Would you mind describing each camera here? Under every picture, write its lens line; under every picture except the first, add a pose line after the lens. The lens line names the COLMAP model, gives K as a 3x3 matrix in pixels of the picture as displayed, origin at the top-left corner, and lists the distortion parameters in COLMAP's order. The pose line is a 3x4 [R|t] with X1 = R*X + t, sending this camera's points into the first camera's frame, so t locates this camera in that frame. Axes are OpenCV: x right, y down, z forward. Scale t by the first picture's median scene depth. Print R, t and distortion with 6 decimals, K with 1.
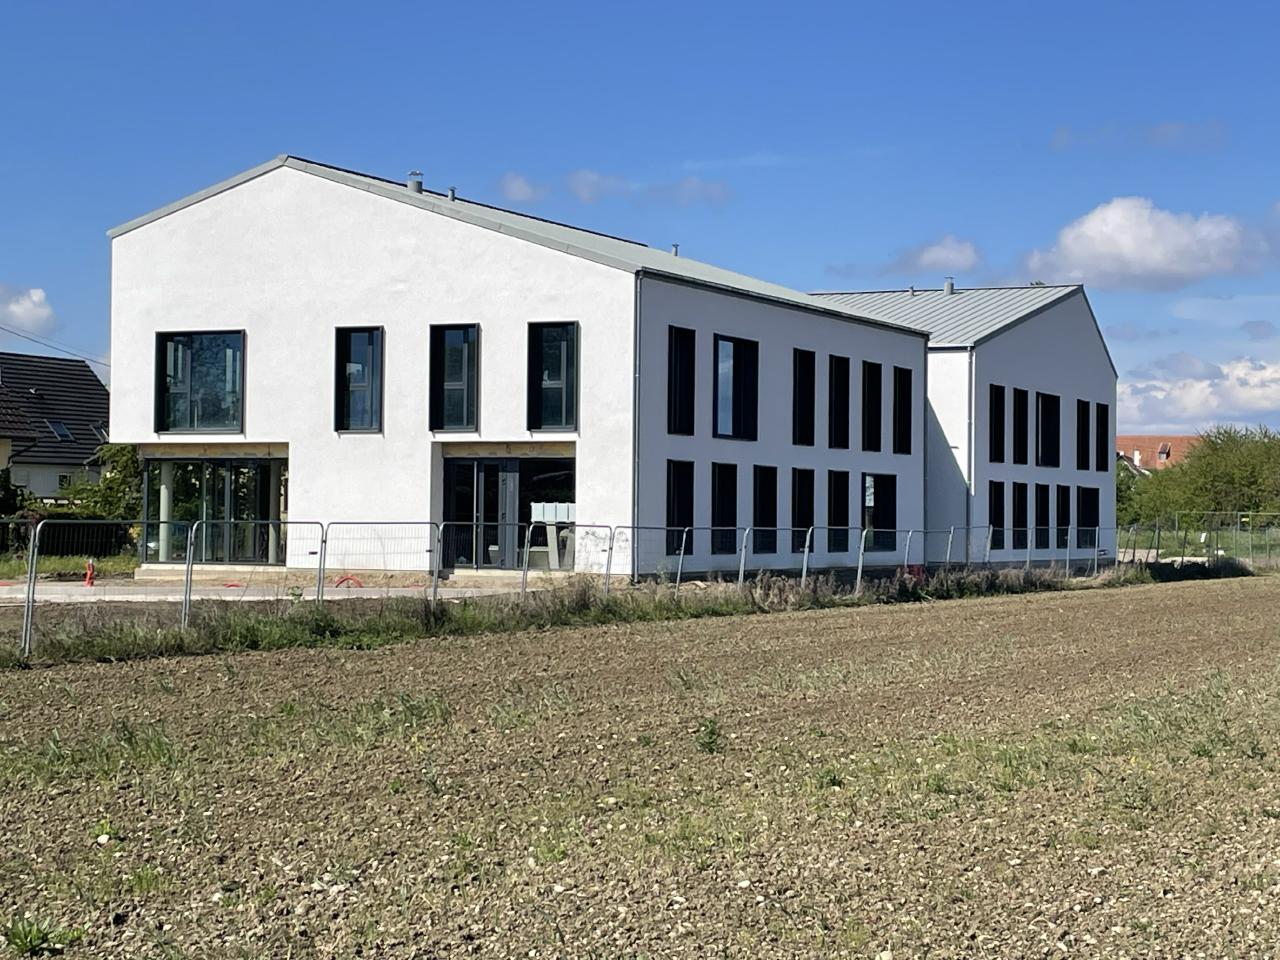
lens RADIAL K [[2496.0, 0, 636.4], [0, 2496.0, 431.3], [0, 0, 1]] dist [0.193705, -0.524436]
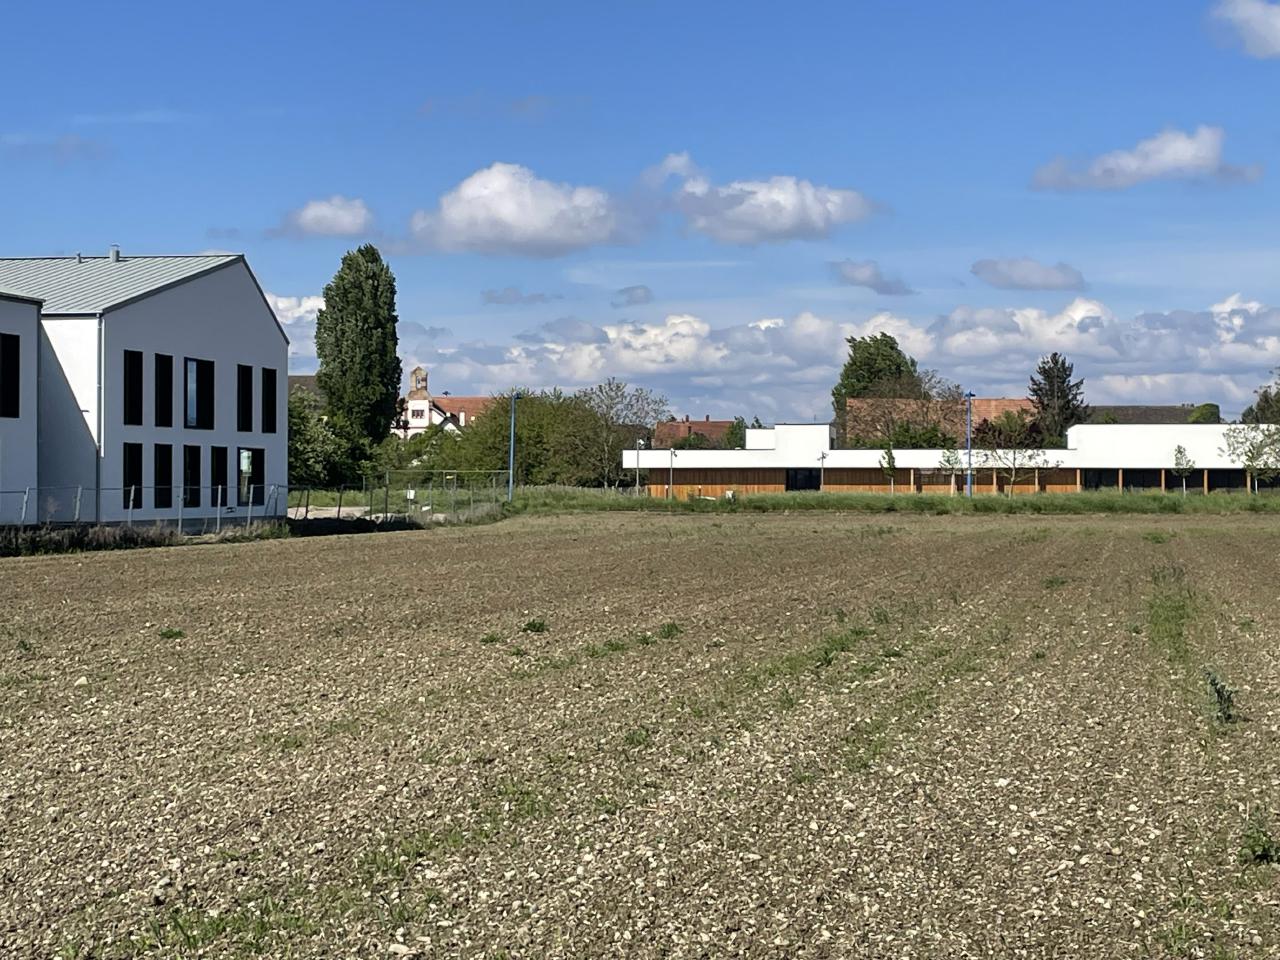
lens RADIAL K [[2496.0, 0, 636.4], [0, 2496.0, 431.3], [0, 0, 1]] dist [0.193705, -0.524436]
pose [[0.972801, -0.005529, 0.231578, 0.093571], [0.001983, 0.999877, 0.015543, -0.000734], [-0.231635, -0.014661, 0.972692, -0.056642]]
